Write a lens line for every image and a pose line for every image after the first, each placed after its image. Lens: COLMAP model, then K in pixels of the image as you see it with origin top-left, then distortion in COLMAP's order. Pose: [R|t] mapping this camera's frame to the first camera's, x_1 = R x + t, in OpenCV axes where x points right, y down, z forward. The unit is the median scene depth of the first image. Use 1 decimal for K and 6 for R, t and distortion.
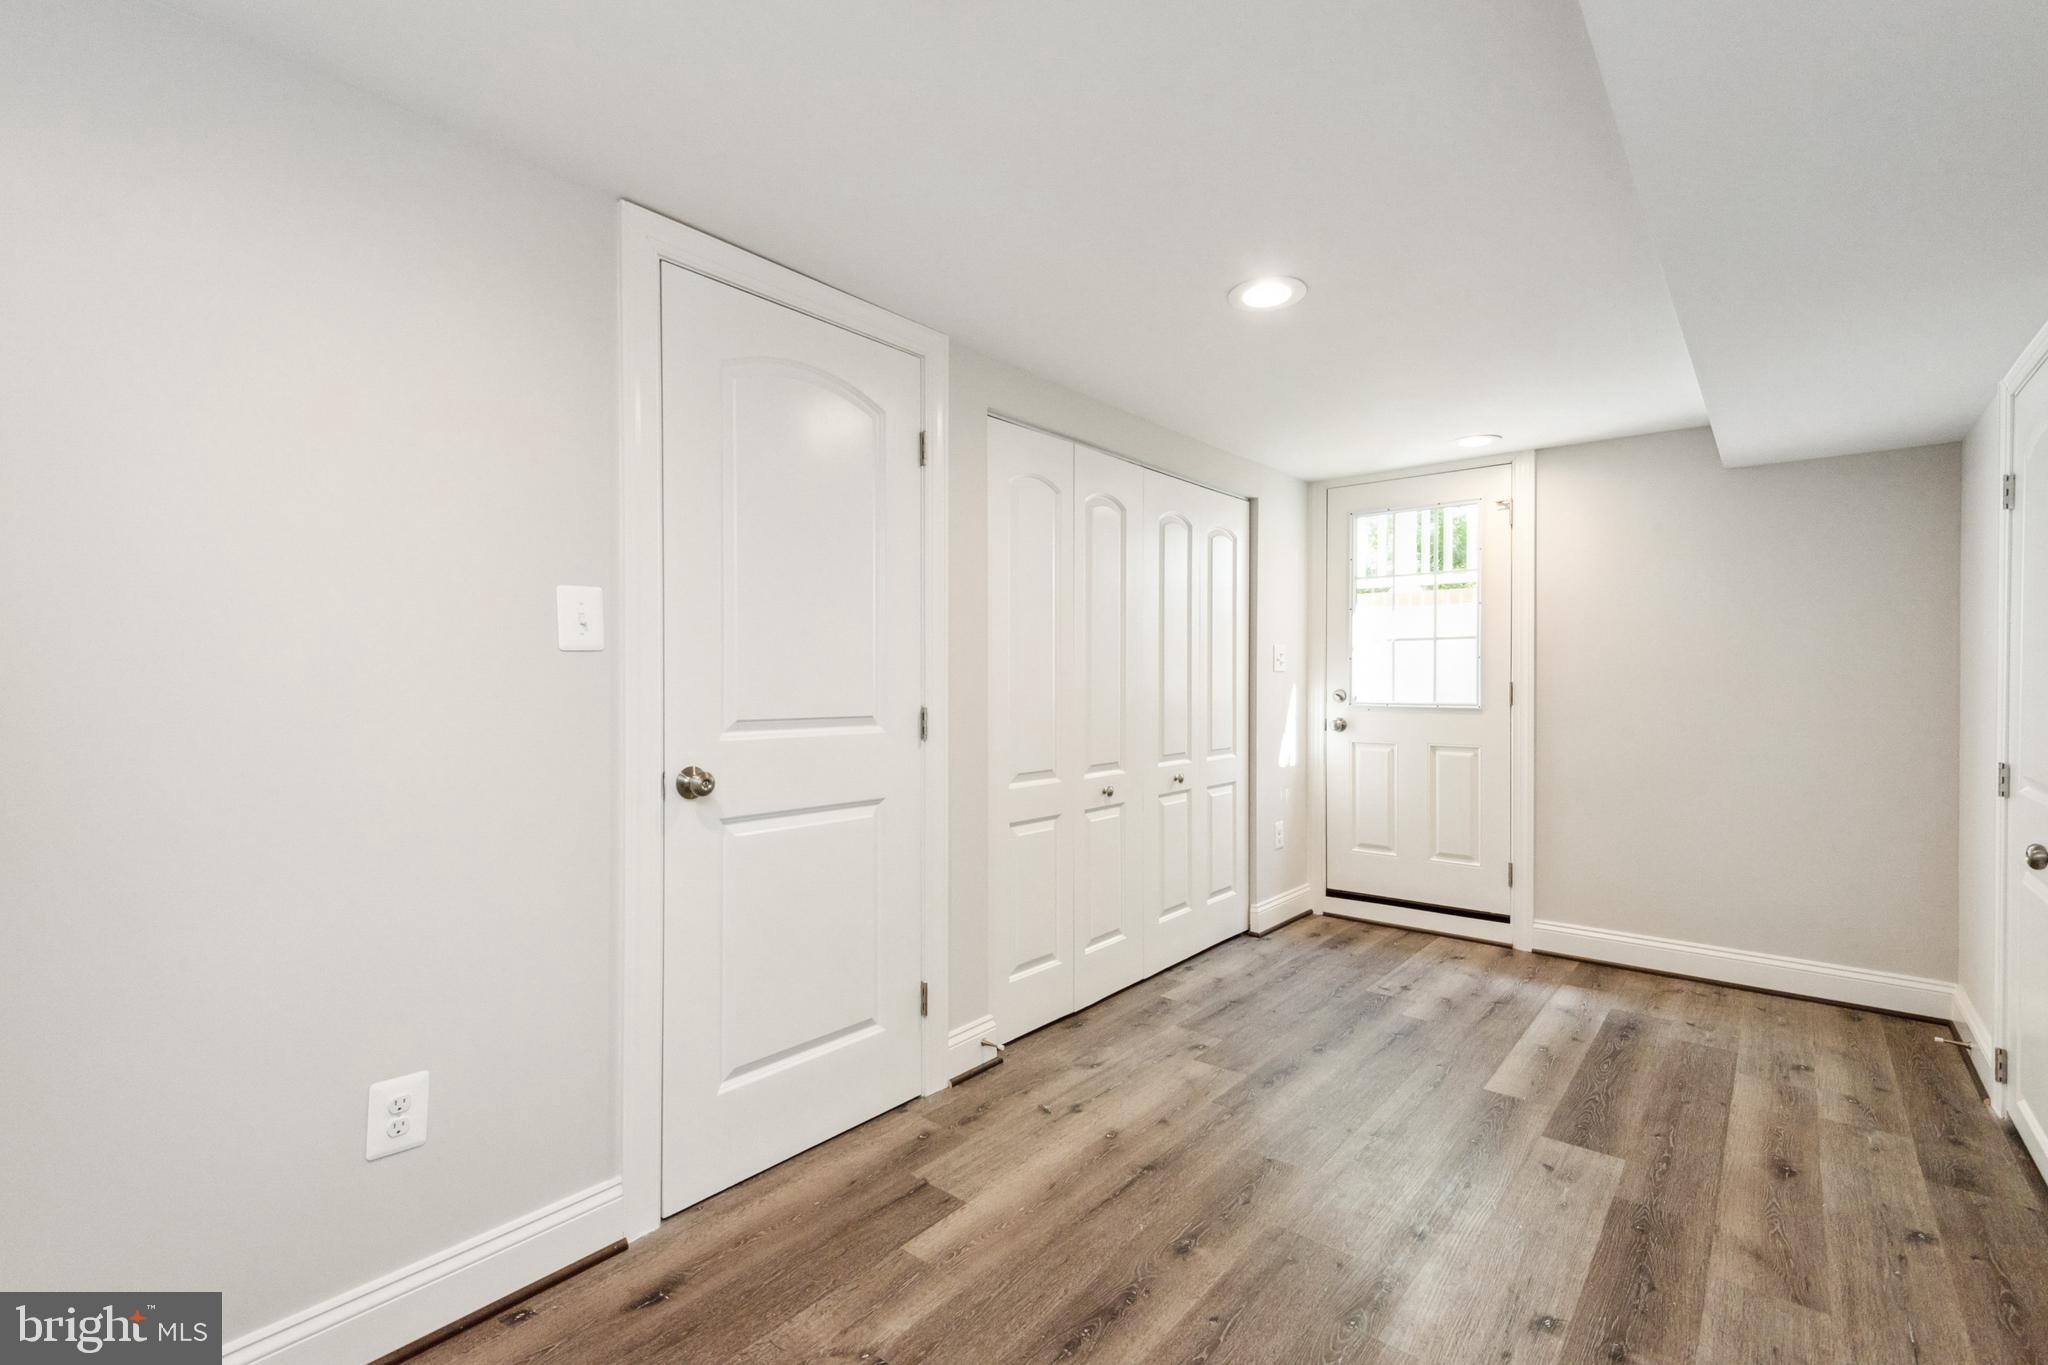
lens RADIAL K [[932.3, 0, 1012.4], [0, 932.3, 686.5], [0, 0, 1]] dist [0.037325, -0.013700]
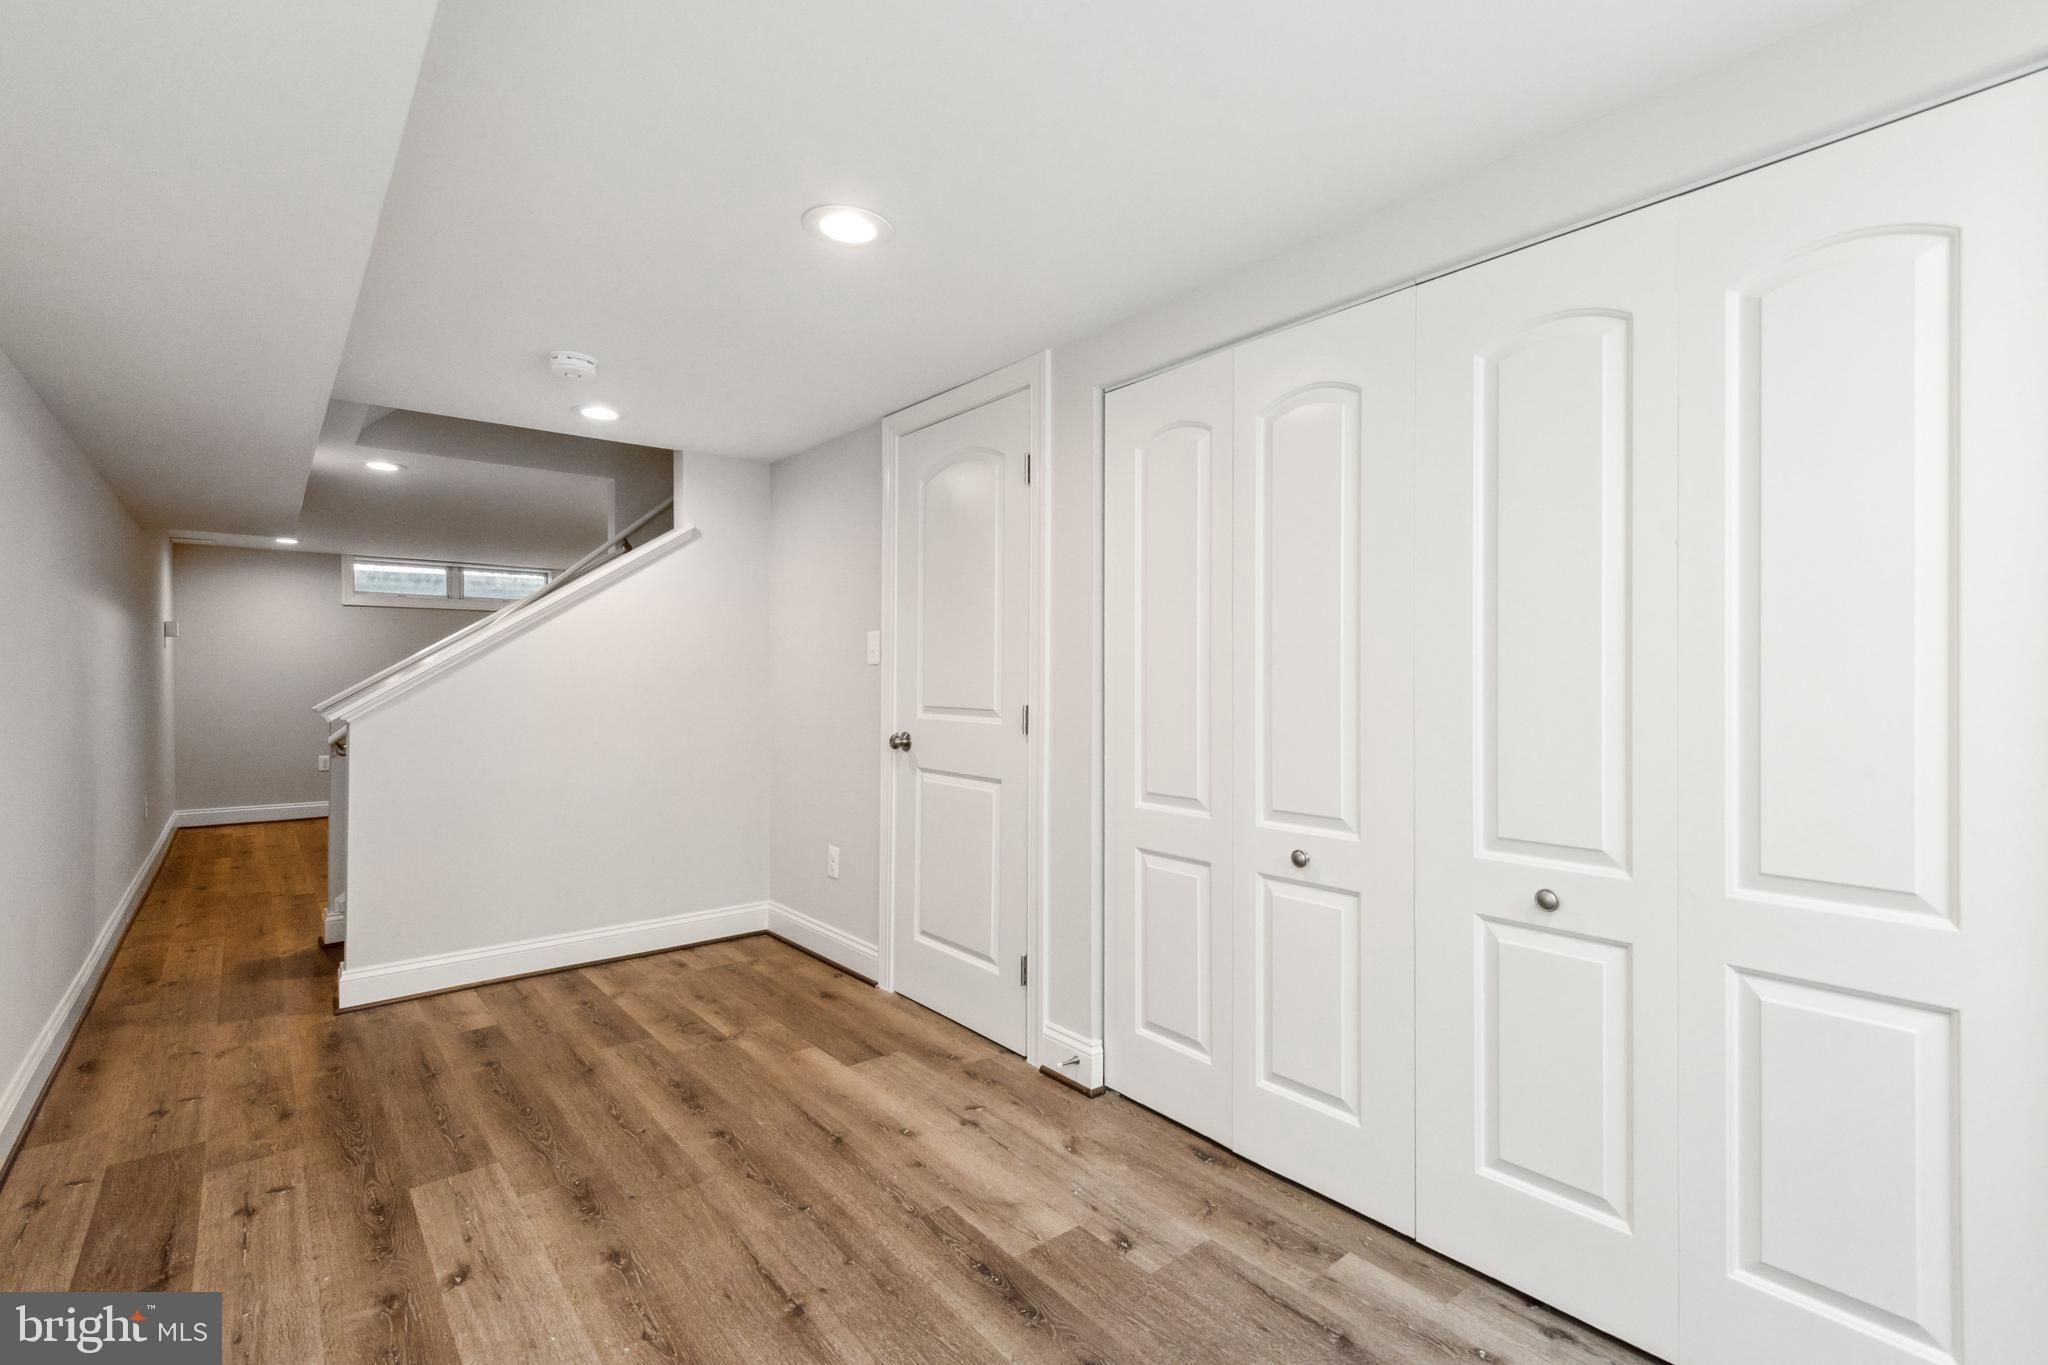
lens RADIAL K [[932.3, 0, 1012.4], [0, 932.3, 686.5], [0, 0, 1]] dist [0.037325, -0.013700]
pose [[-0.204330, 0.005690, -0.978886, 1.060056], [-0.011090, 0.999905, 0.008127, -0.008625], [0.978839, 0.012517, -0.204247, 1.305922]]
